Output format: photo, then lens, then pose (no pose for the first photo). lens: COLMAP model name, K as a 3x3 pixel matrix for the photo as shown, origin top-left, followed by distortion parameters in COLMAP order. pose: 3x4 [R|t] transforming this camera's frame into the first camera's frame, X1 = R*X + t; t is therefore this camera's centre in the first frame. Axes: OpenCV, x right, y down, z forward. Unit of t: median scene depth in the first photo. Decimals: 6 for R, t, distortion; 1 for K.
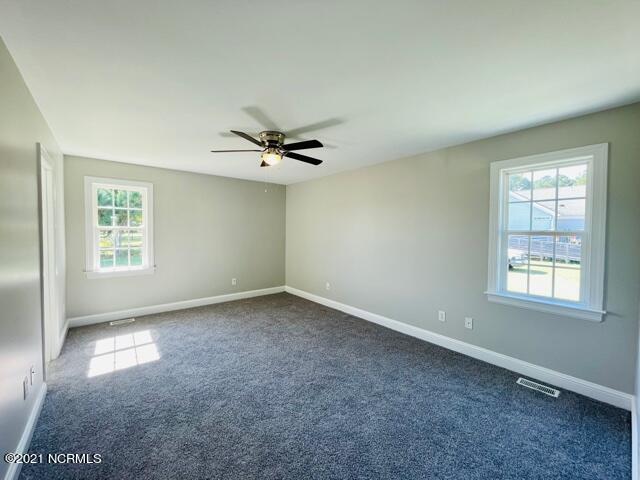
lens RADIAL K [[260.3, 0, 318.4], [0, 260.3, 238.5], [0, 0, 1]] dist [-0.002740, 0.000117]
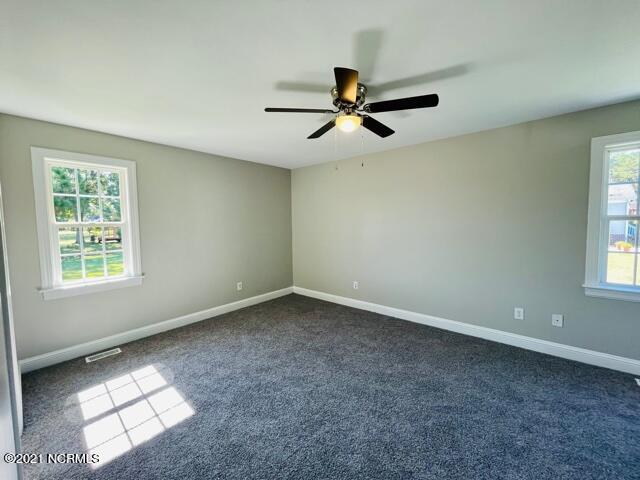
lens RADIAL K [[260.3, 0, 319.7], [0, 260.3, 238.7], [0, 0, 1]] dist [-0.002740, 0.000117]
pose [[0.984812, -0.034125, 0.170237, -0.324967], [0.028617, 0.998988, 0.034707, -0.008681], [-0.171249, -0.029309, 0.984792, 0.234832]]
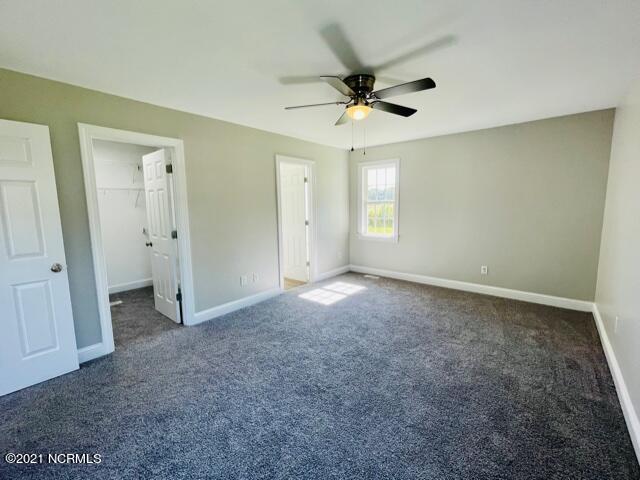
lens RADIAL K [[268.4, 0, 319.4], [0, 268.4, 243.5], [0, 0, 1]] dist [-0.002164, -0.000428]
pose [[0.179977, 0.130923, -0.974919, 0.535458], [-0.013554, 0.991339, 0.130626, -0.011756], [0.983577, -0.010296, 0.180193, 0.599240]]
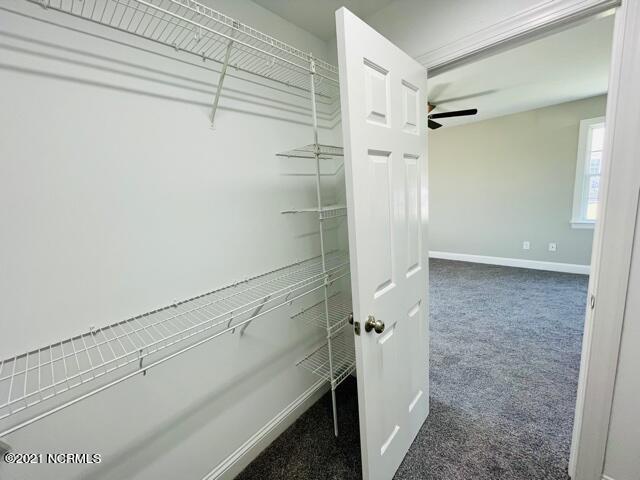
lens RADIAL K [[260.3, 0, 320.0], [0, 260.3, 238.3], [0, 0, 1]] dist [-0.002740, 0.000117]
pose [[0.987026, -0.105390, 0.121133, -0.662809], [0.087780, 0.985894, 0.142502, -0.011771], [-0.134442, -0.130020, 0.982354, -0.124147]]
